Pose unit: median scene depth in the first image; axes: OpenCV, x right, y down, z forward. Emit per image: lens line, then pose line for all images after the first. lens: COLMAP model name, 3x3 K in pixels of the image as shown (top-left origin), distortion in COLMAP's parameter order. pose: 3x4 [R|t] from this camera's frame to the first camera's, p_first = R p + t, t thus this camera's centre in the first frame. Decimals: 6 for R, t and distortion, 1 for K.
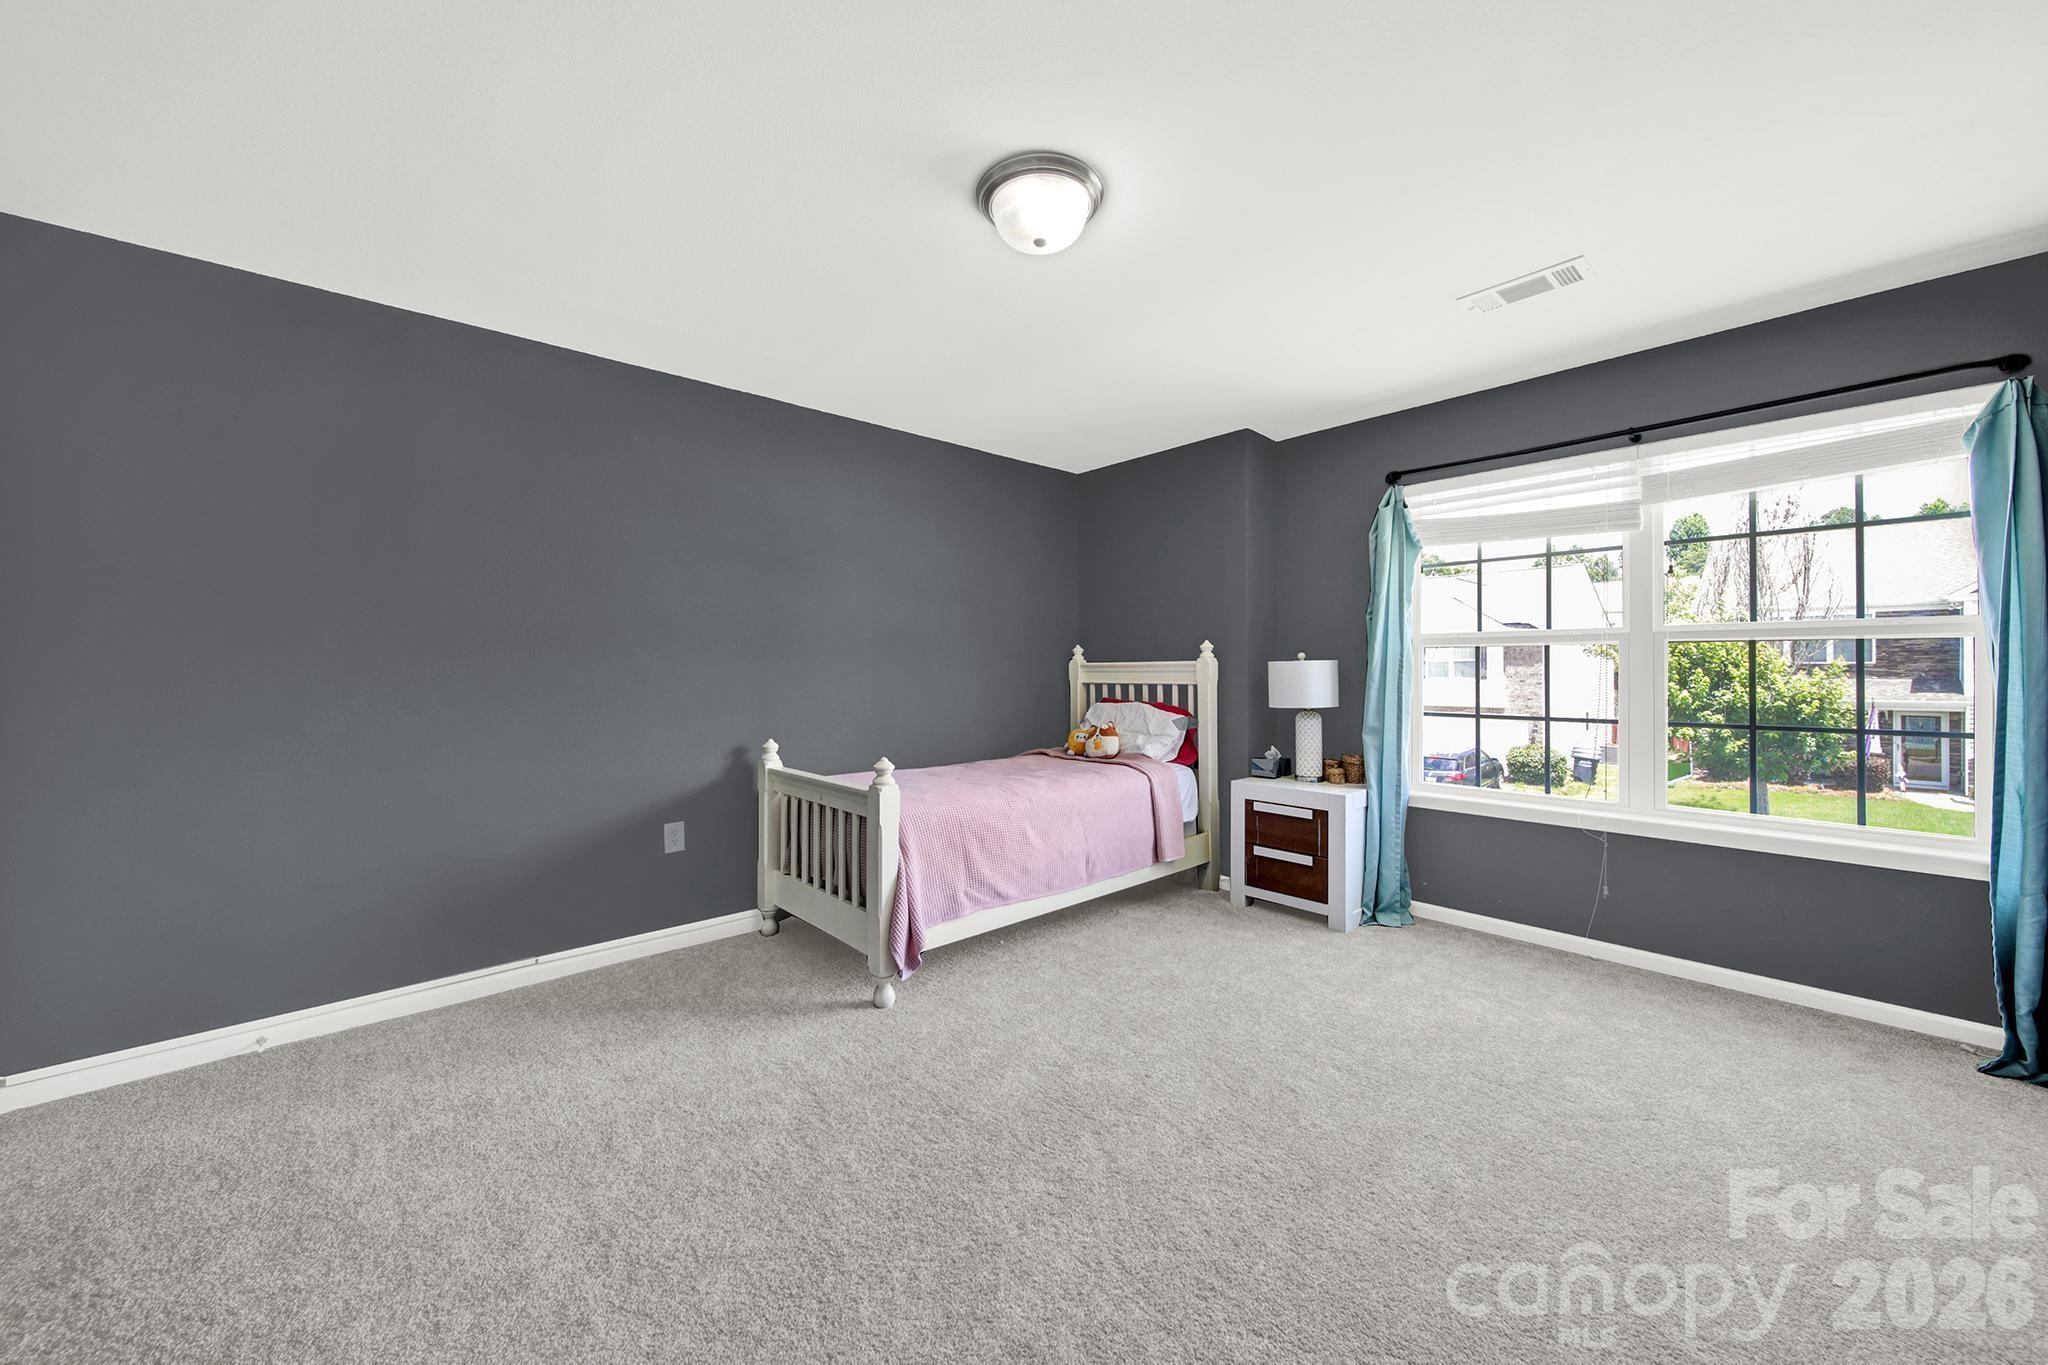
lens RADIAL K [[739.4, 0, 1023.1], [0, 739.4, 662.9], [0, 0, 1]] dist [-0.000576, -0.000186]
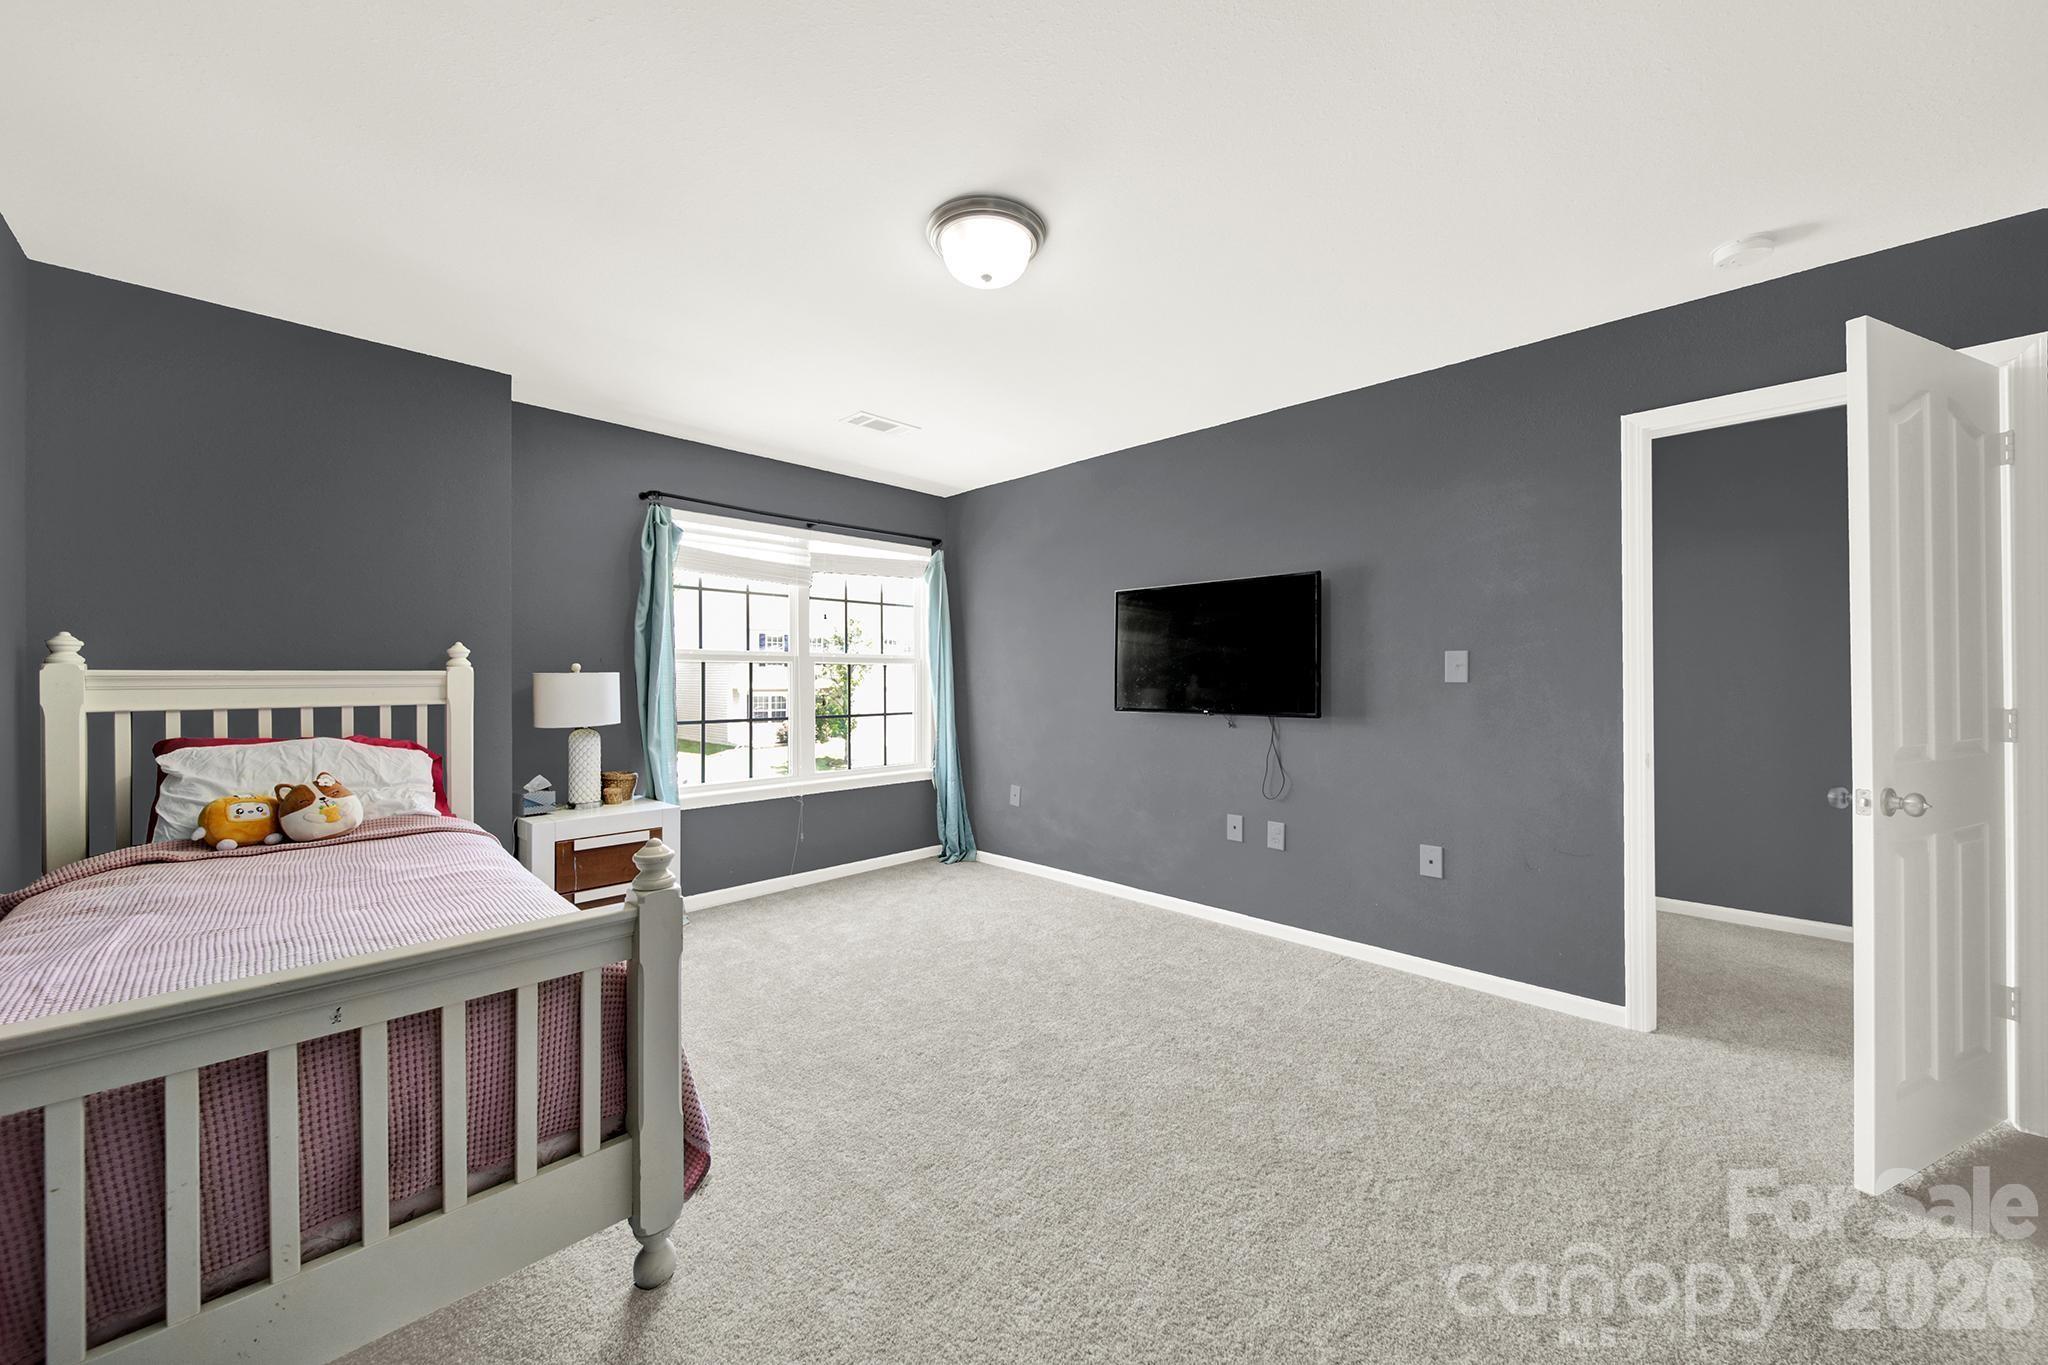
lens RADIAL K [[740.6, 0, 1024.3], [0, 740.6, 679.6], [0, 0, 1]] dist [-0.002123, -0.000075]
pose [[-0.056076, 0.000654, 0.998426, -0.554351], [-0.010048, 0.999949, -0.001219, 0.001076], [-0.998376, -0.010100, -0.056066, 0.539098]]
